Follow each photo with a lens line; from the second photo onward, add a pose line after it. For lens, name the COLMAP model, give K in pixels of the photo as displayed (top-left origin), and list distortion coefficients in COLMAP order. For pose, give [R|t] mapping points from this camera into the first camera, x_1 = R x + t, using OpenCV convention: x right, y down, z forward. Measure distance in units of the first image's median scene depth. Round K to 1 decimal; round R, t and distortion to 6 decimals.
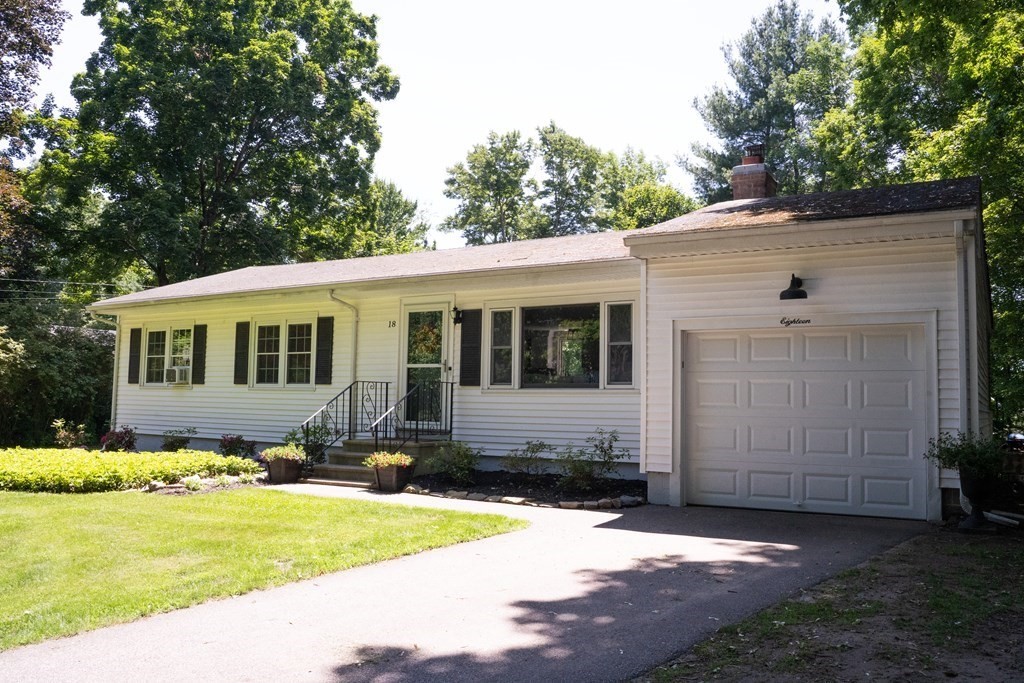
lens RADIAL K [[832.3, 0, 512.0], [0, 832.3, 341.5], [0, 0, 1]] dist [-0.120557, 0.096955]
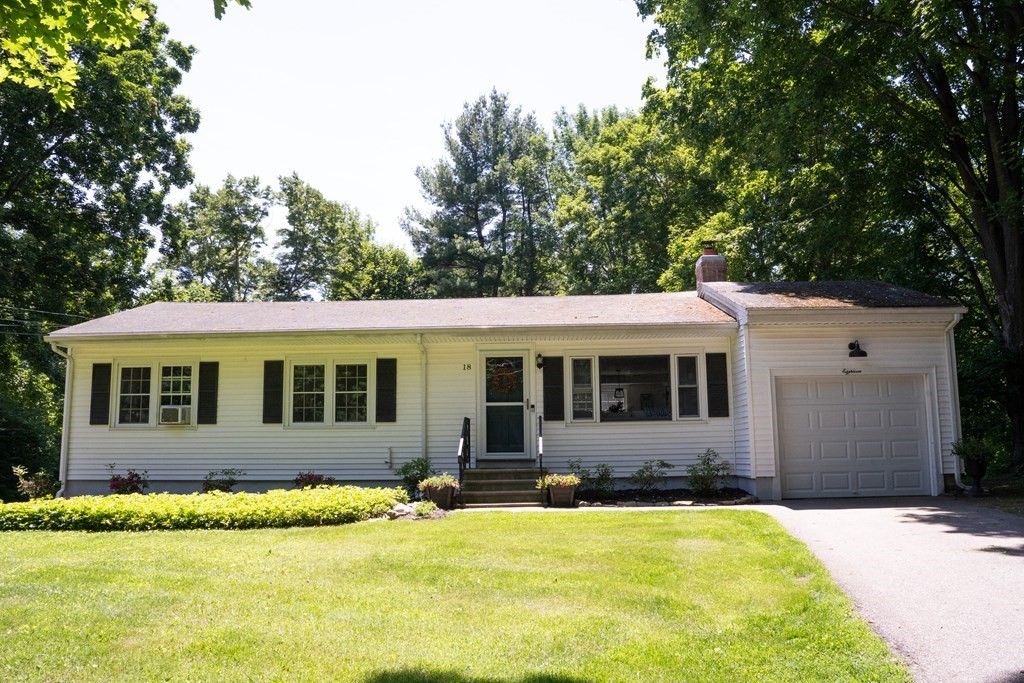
lens RADIAL K [[832.3, 0, 512.0], [0, 832.3, 341.5], [0, 0, 1]] dist [-0.120557, 0.096955]
pose [[0.871491, 0.041604, 0.488644, -0.615242], [-0.010539, 0.997754, -0.066154, 0.017561], [-0.490298, 0.052503, 0.869972, -0.009615]]
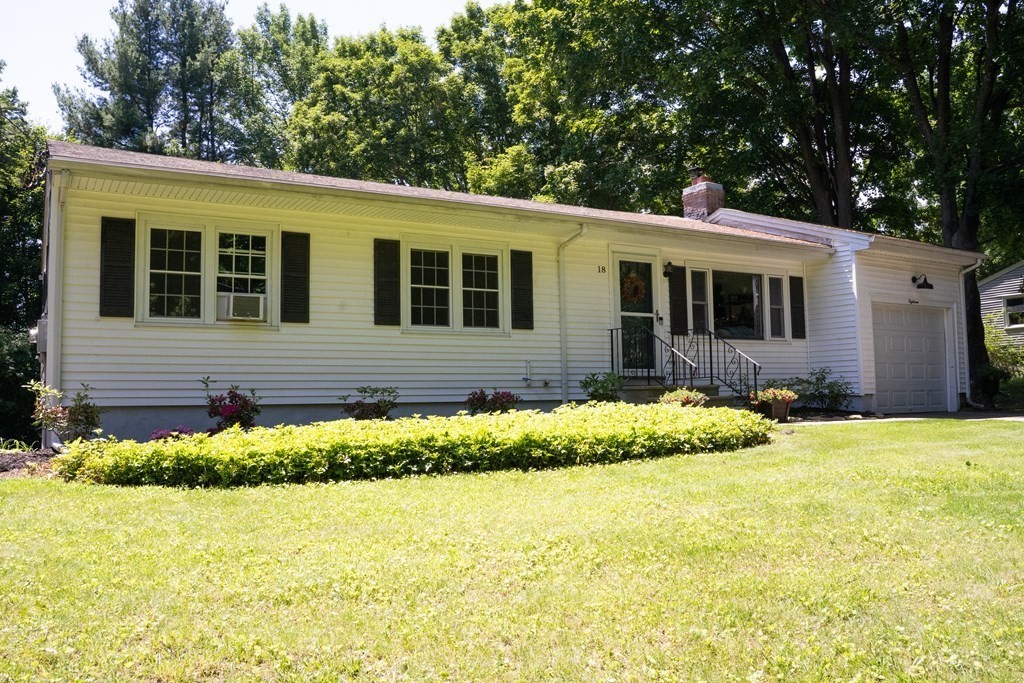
lens RADIAL K [[832.3, 0, 512.0], [0, 832.3, 341.5], [0, 0, 1]] dist [-0.120557, 0.096955]
pose [[0.465097, 0.035099, 0.884564, -0.999171], [-0.043476, 0.998914, -0.016777, 0.079803], [-0.884192, -0.030654, 0.466118, 0.612467]]
